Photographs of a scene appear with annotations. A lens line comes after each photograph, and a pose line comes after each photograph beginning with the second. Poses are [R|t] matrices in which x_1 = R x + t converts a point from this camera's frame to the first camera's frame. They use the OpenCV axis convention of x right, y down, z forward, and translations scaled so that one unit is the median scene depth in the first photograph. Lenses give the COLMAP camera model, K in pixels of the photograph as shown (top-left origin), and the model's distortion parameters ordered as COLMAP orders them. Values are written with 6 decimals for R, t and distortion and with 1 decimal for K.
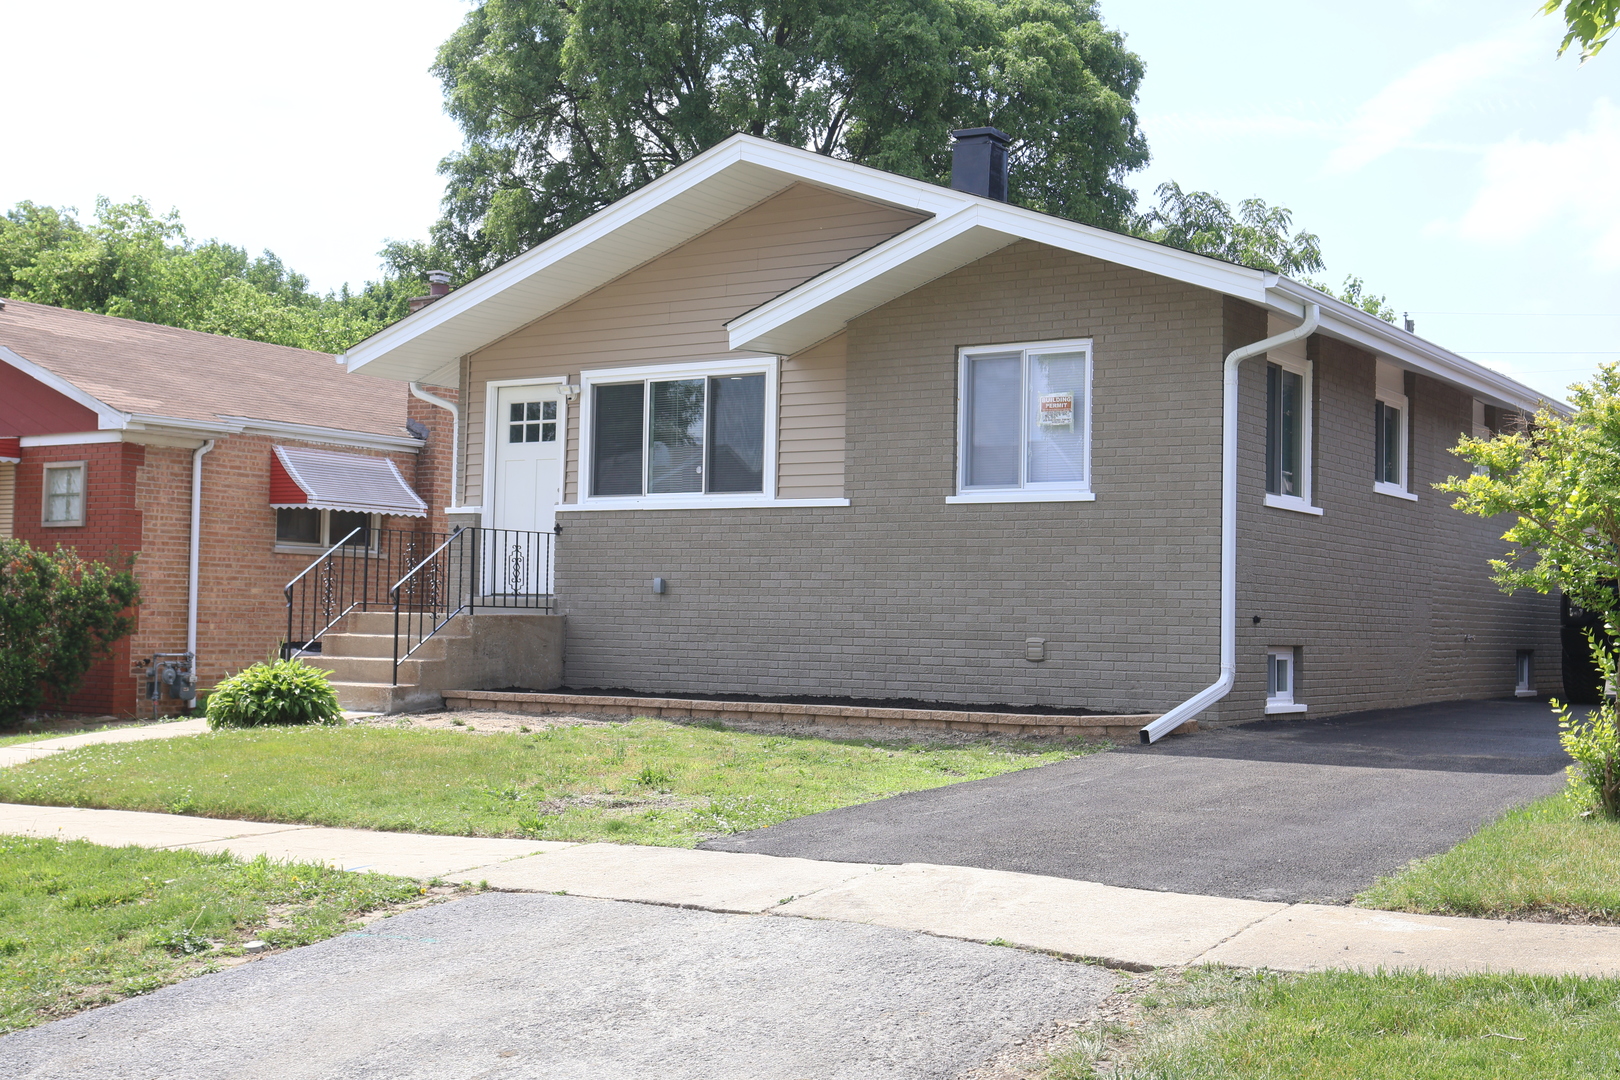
lens RADIAL K [[1948.9, 0, 887.9], [0, 1948.9, 541.5], [0, 0, 1]] dist [0.022903, 0.048092]
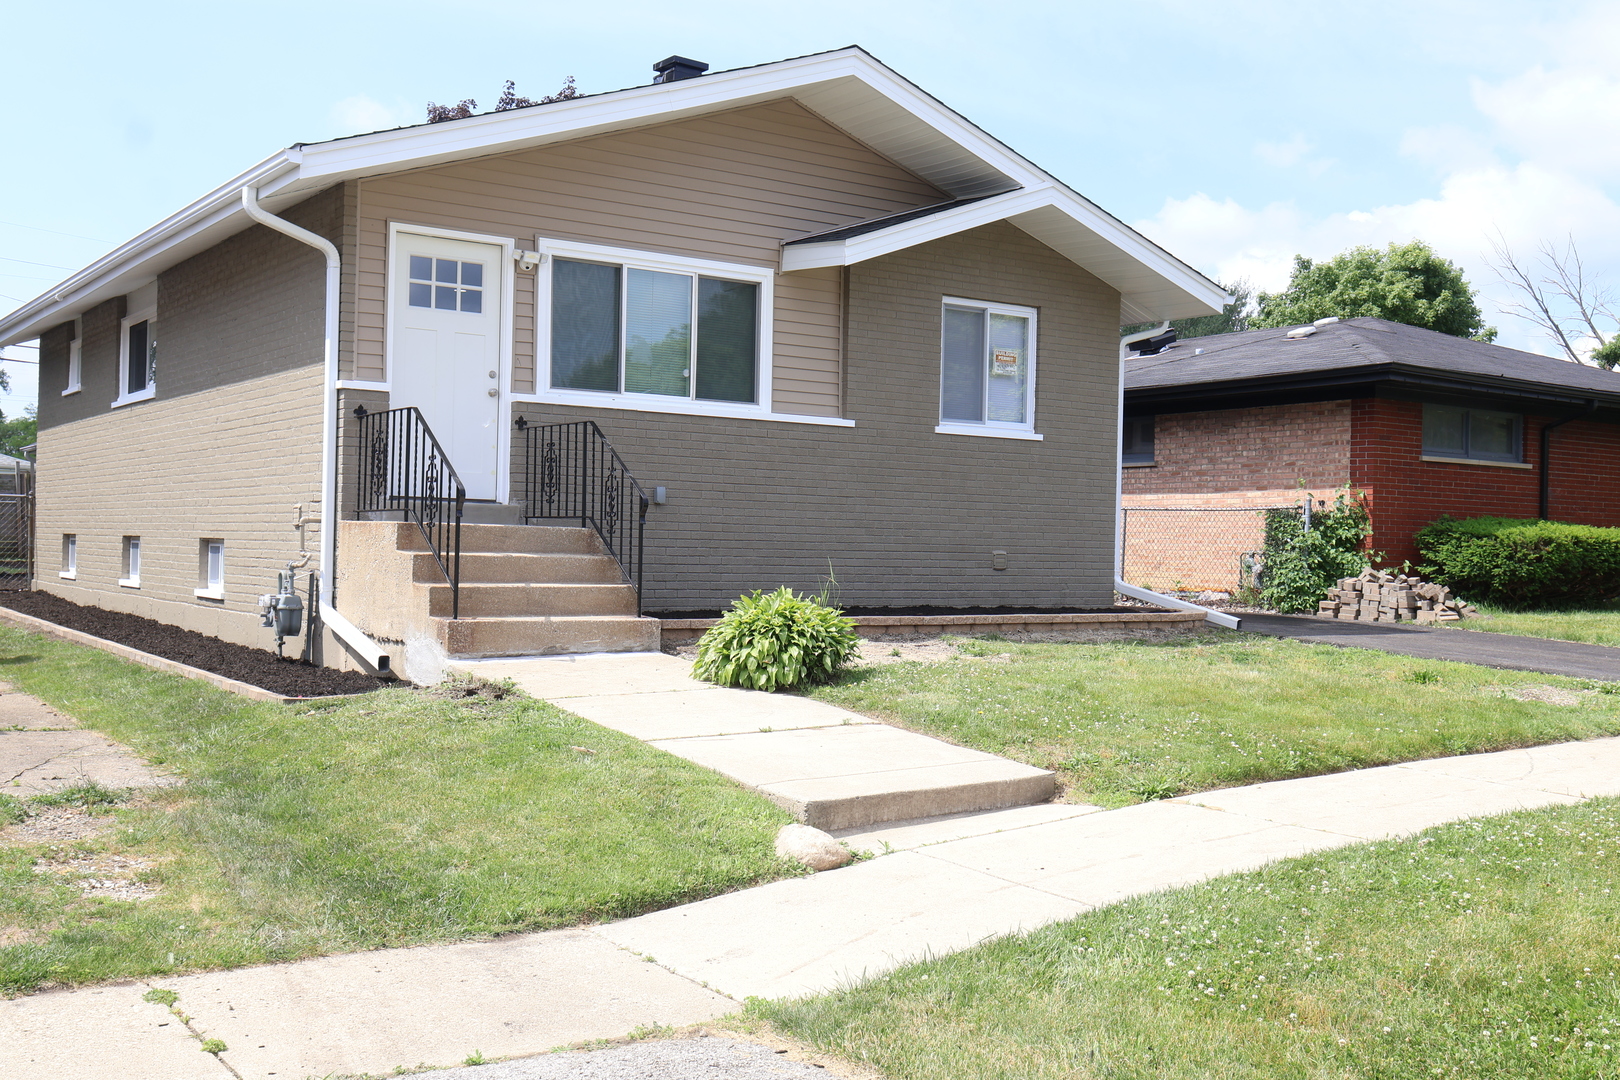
lens RADIAL K [[1597.5, 0, 810.0], [0, 1597.5, 540.0], [0, 0, 1]] dist [0.020724, 0.006984]
pose [[0.394513, -0.006849, 0.918865, -0.811434], [-0.053185, 0.998126, 0.030275, 0.017721], [-0.917350, -0.060814, 0.393410, 0.663437]]
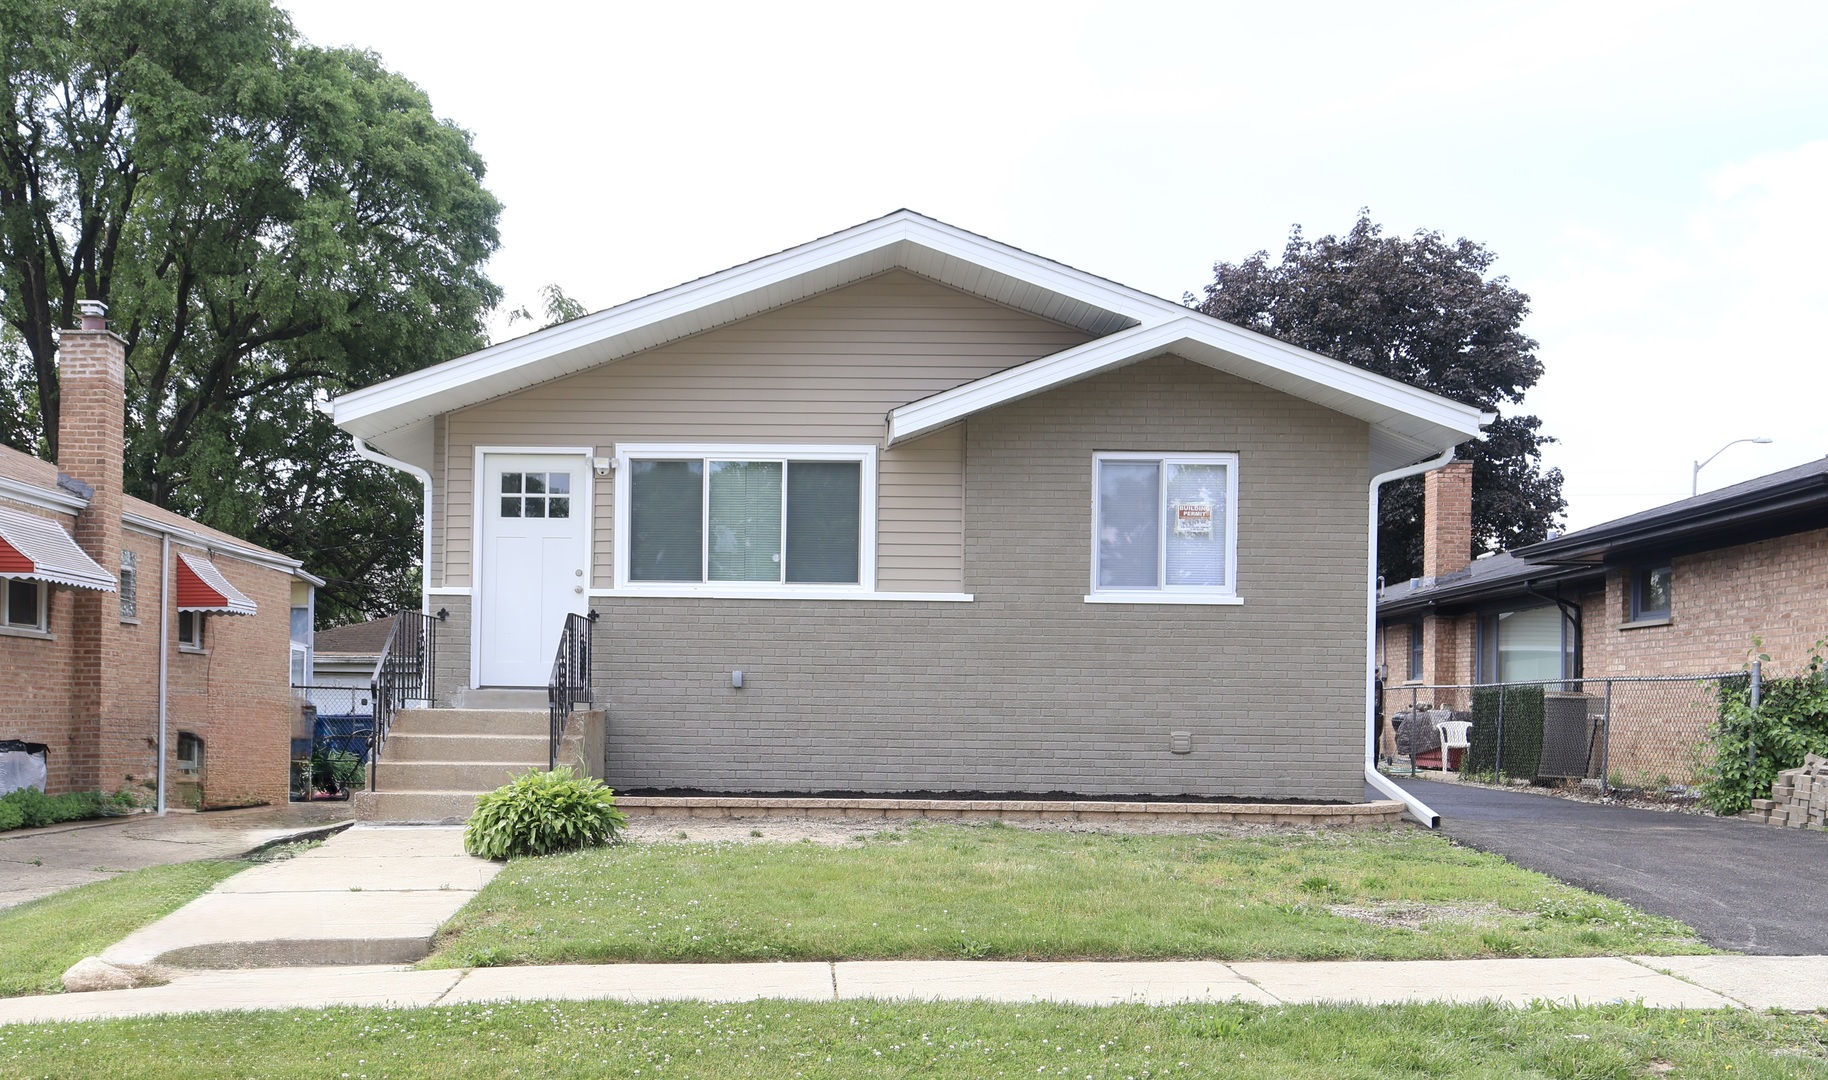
lens RADIAL K [[1753.9, 0, 910.6], [0, 1753.9, 723.1], [0, 0, 1]] dist [-0.017283, -0.020332]
pose [[0.854509, -0.009014, 0.519359, -0.506412], [-0.020006, 0.998537, 0.050246, -0.000328], [-0.519051, -0.053325, 0.853078, 0.238843]]
